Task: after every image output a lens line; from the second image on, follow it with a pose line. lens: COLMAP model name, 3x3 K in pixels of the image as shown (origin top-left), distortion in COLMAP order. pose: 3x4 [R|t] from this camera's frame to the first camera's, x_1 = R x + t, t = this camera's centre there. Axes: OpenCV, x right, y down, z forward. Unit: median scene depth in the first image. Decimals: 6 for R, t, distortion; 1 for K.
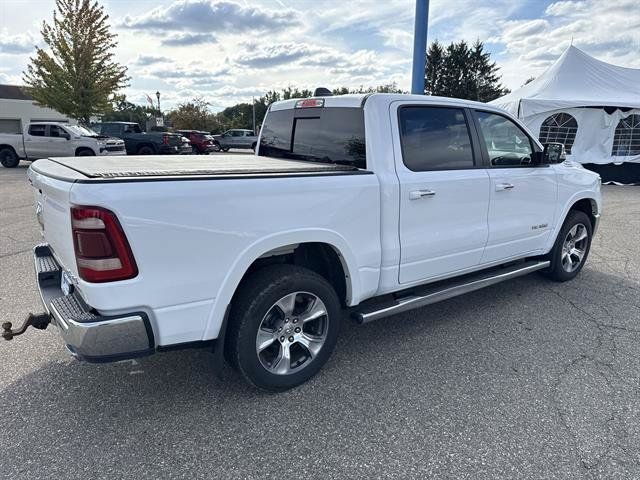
lens RADIAL K [[453.8, 0, 323.3], [0, 453.8, 243.6], [0, 0, 1]] dist [0.038753, -0.033455]
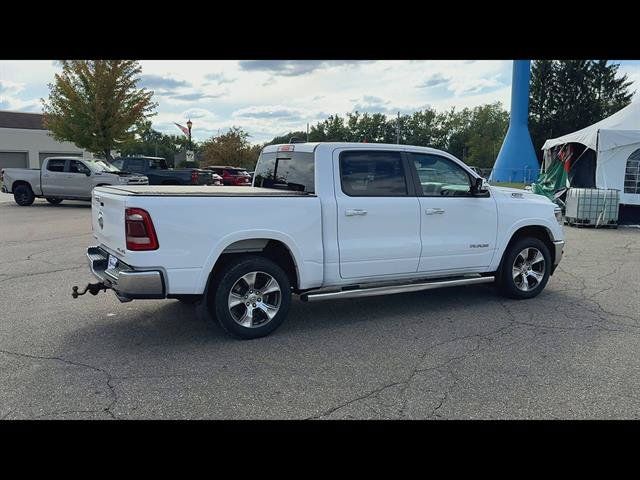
lens RADIAL K [[617.7, 0, 327.6], [0, 617.7, 248.8], [0, 0, 1]] dist [0.096973, 0.000000]
pose [[0.992856, 0.016472, -0.118174, 0.217563], [-0.029398, 0.993663, -0.108485, 0.128667], [0.115639, 0.111184, 0.987049, -0.535172]]
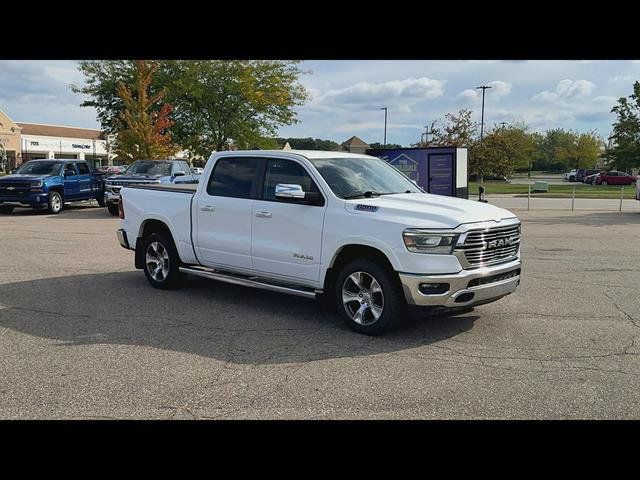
lens RADIAL K [[659.9, 0, 321.7], [0, 659.9, 240.6], [0, 0, 1]] dist [0.095254, 0.000000]
pose [[0.175675, 0.105934, -0.978732, 1.676689], [-0.242831, 0.968136, 0.061200, -0.151670], [0.954029, 0.226916, 0.195802, 0.581352]]
